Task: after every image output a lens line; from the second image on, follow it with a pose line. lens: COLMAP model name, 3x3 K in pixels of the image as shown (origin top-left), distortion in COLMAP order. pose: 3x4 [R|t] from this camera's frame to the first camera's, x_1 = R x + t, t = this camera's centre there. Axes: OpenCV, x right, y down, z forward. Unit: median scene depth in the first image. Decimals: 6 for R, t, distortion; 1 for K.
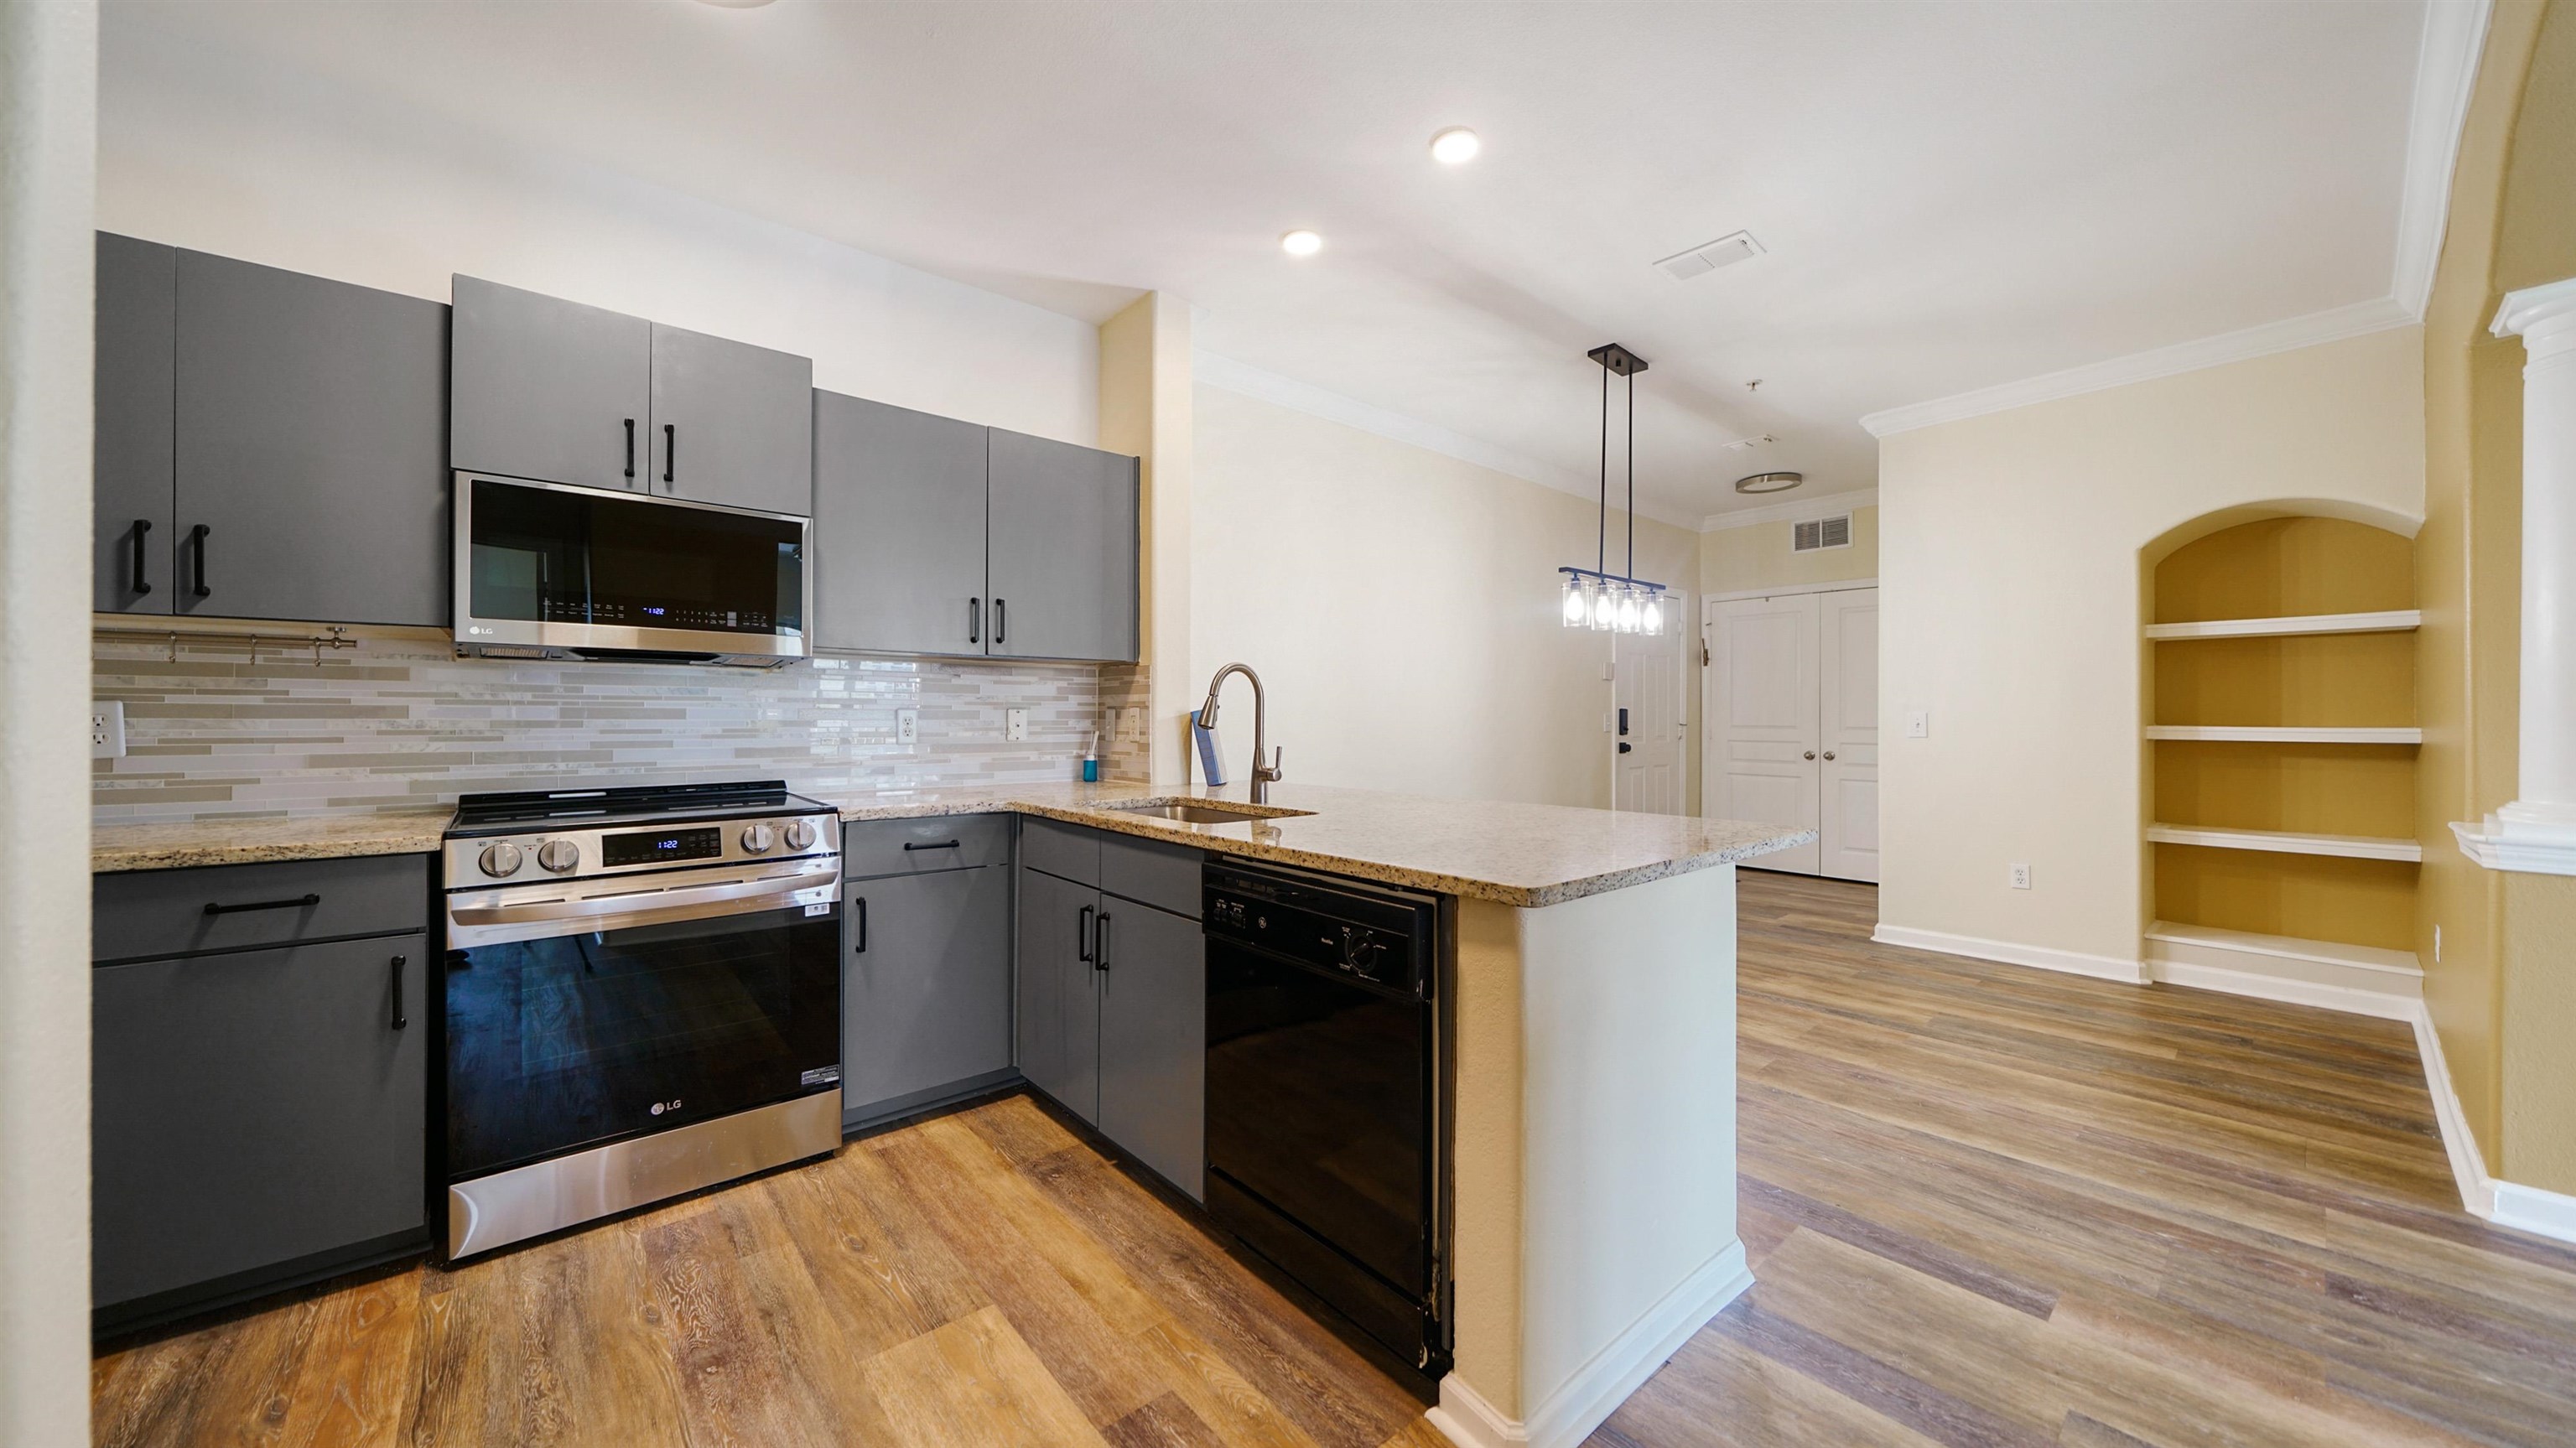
lens RADIAL K [[899.5, 0, 1294.1], [0, 899.5, 720.9], [0, 0, 1]] dist [-0.006570, -0.000017]
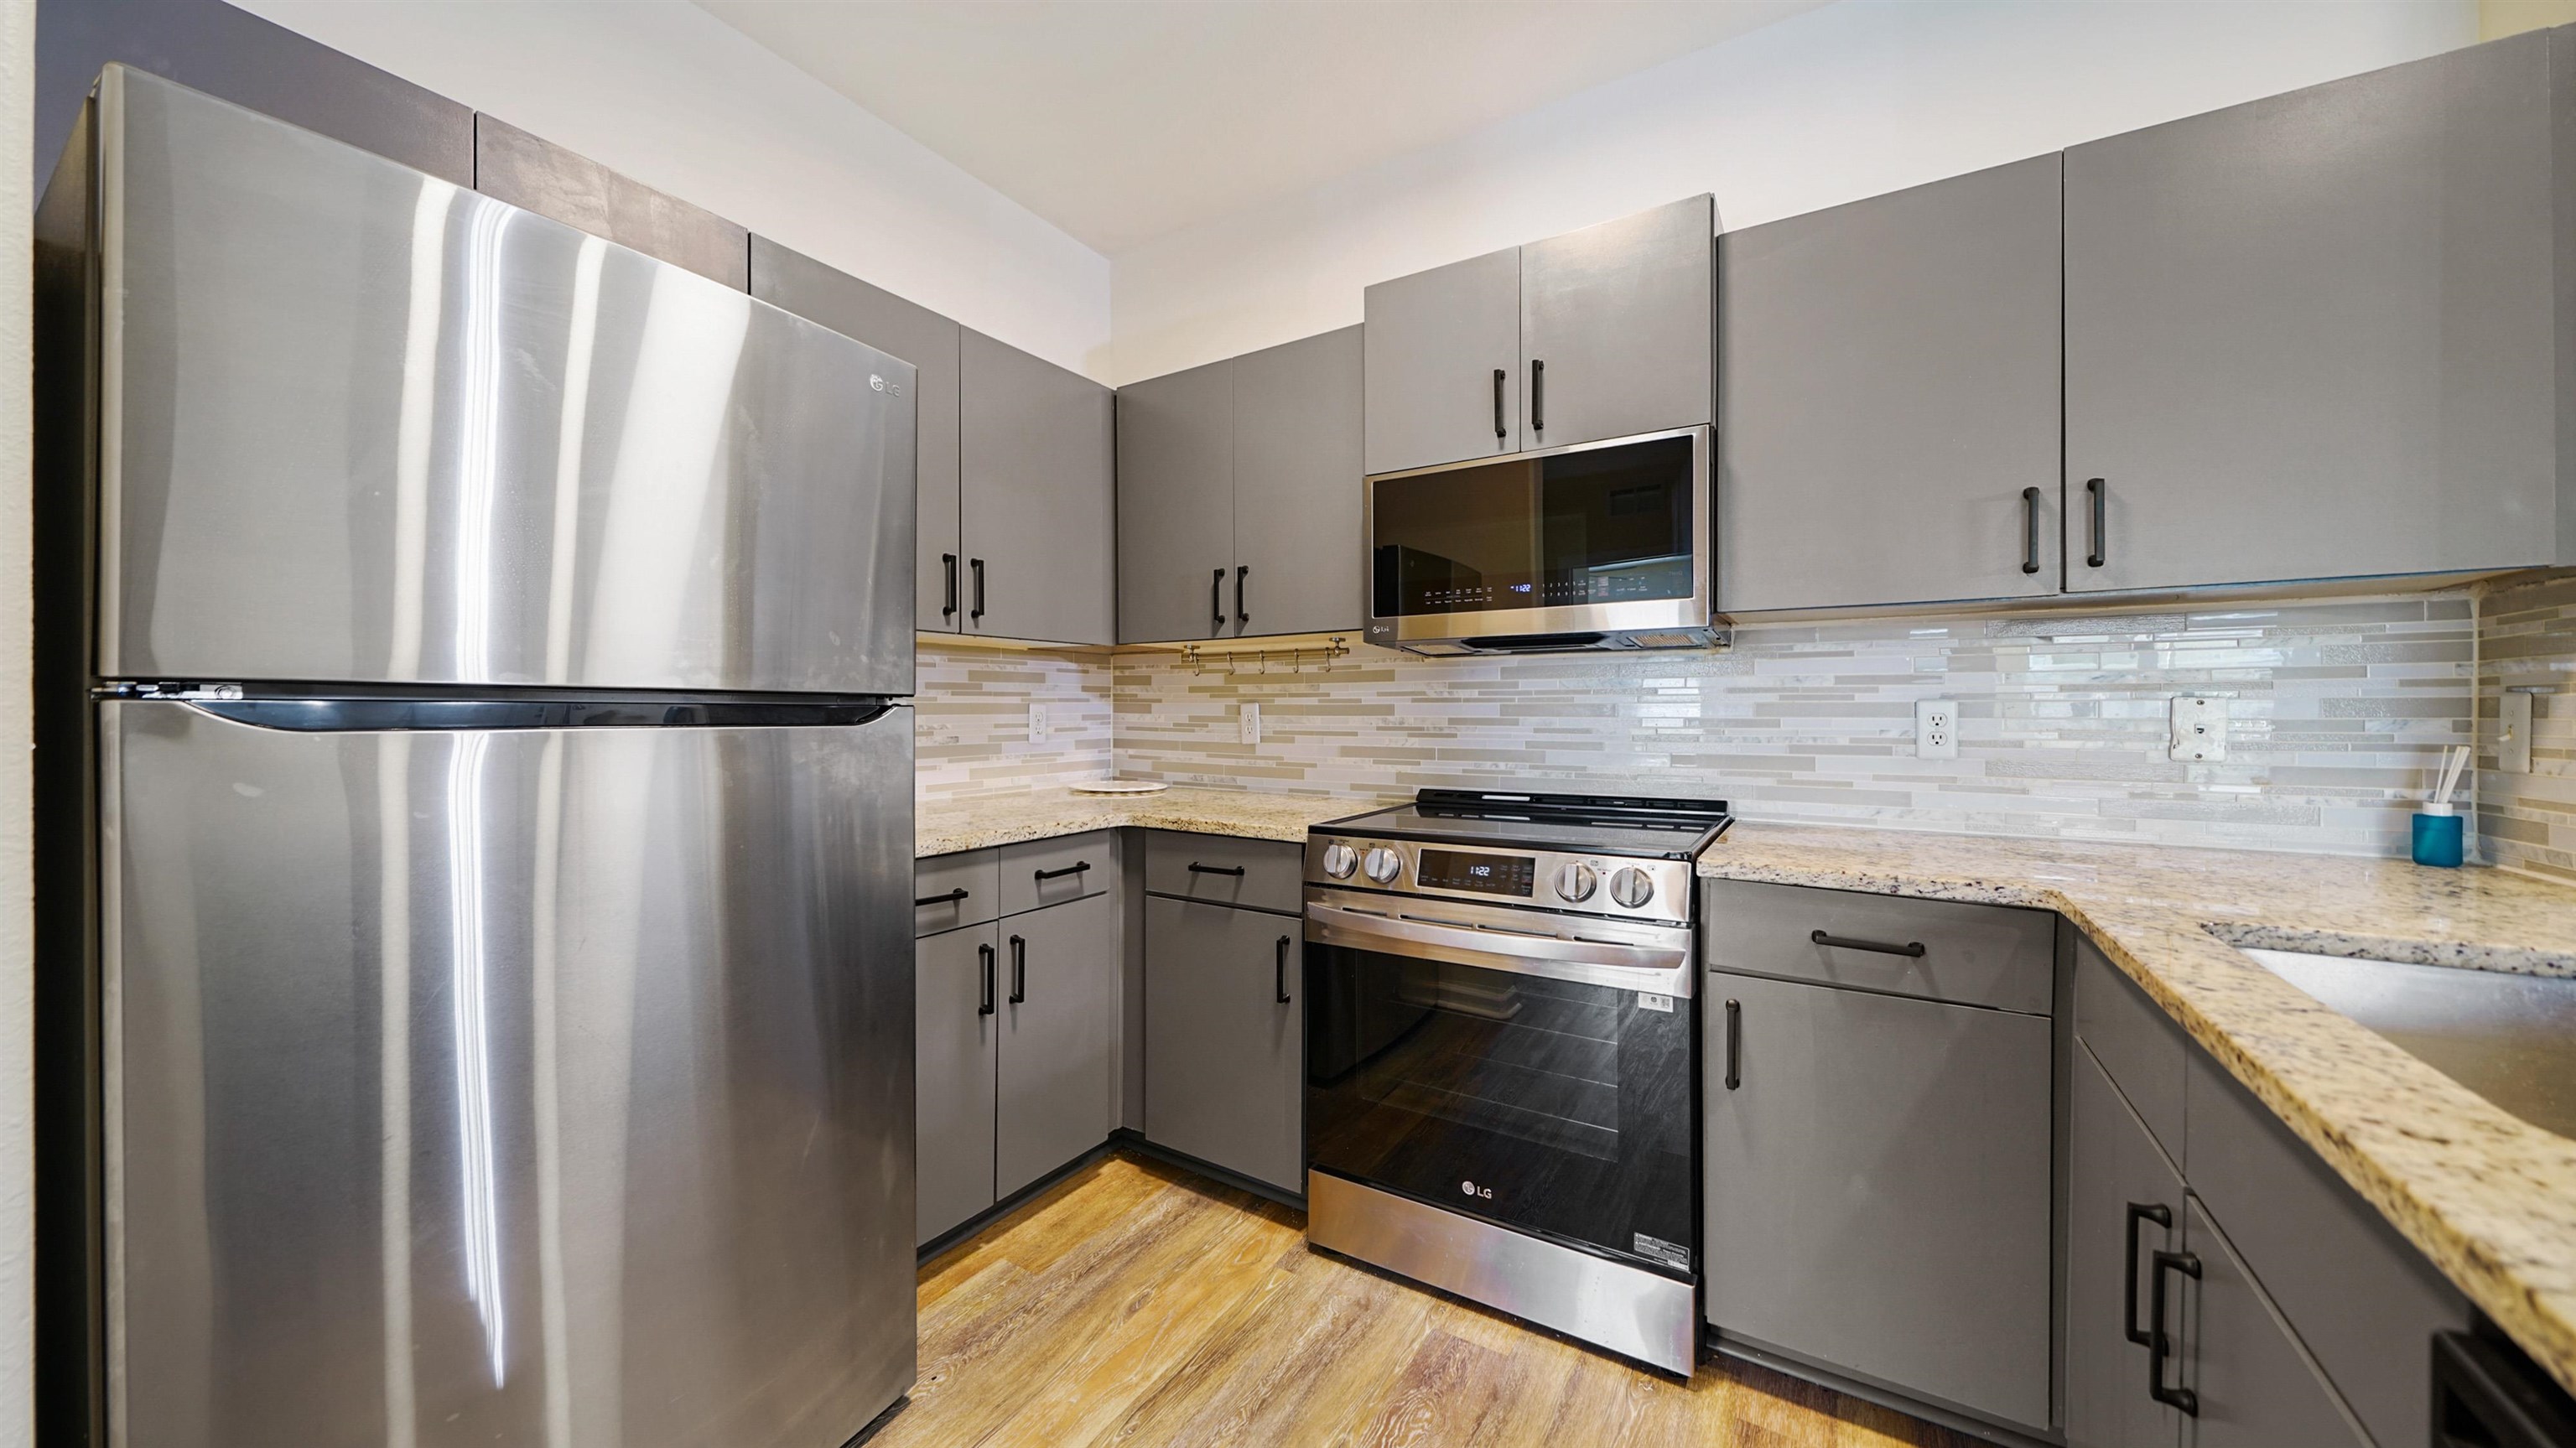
lens RADIAL K [[899.5, 0, 1262.7], [0, 899.5, 716.7], [0, 0, 1]] dist [-0.006570, -0.000017]
pose [[0.283850, 0.002631, -0.958865, 0.026571], [-0.001641, 0.999996, 0.002258, -0.003730], [0.958867, 0.000932, 0.283853, 0.522692]]
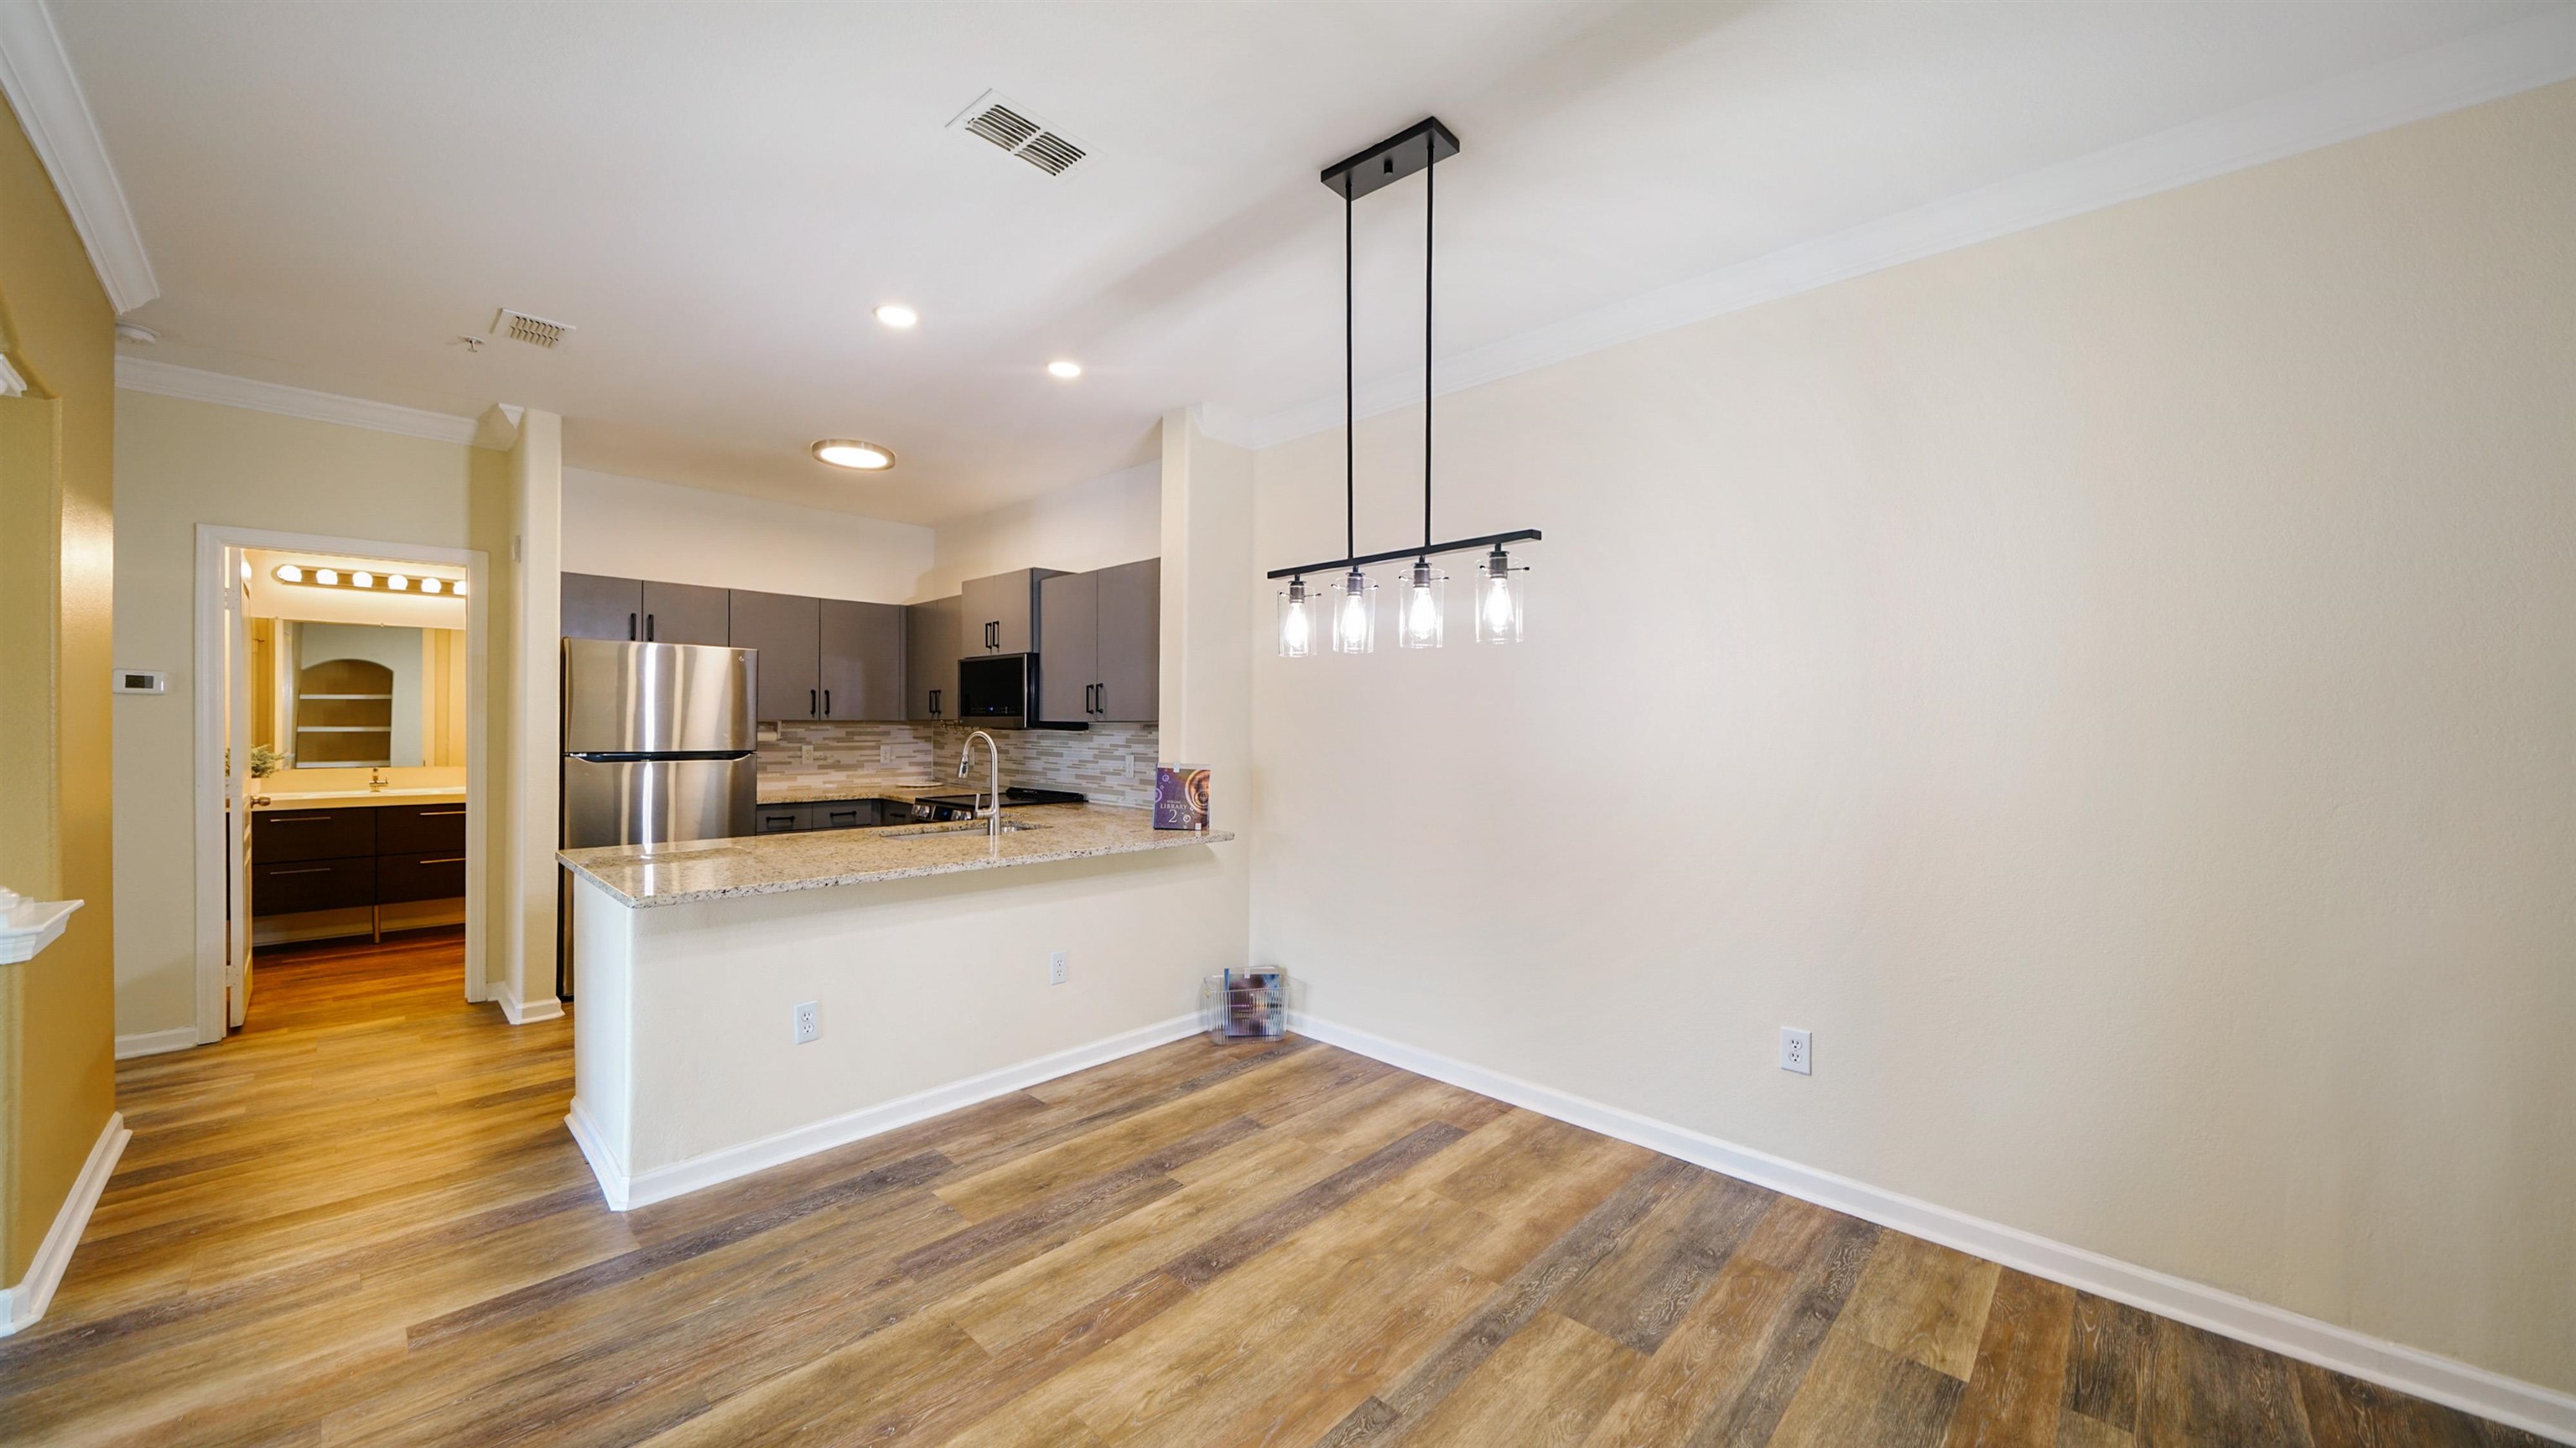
lens RADIAL K [[899.5, 0, 1250.7], [0, 899.5, 729.2], [0, 0, 1]] dist [-0.006570, -0.000017]
pose [[0.079451, 0.004424, -0.996829, 1.511563], [-0.010640, 0.999937, 0.003590, -0.087258], [0.996782, 0.010321, 0.079493, 1.446348]]
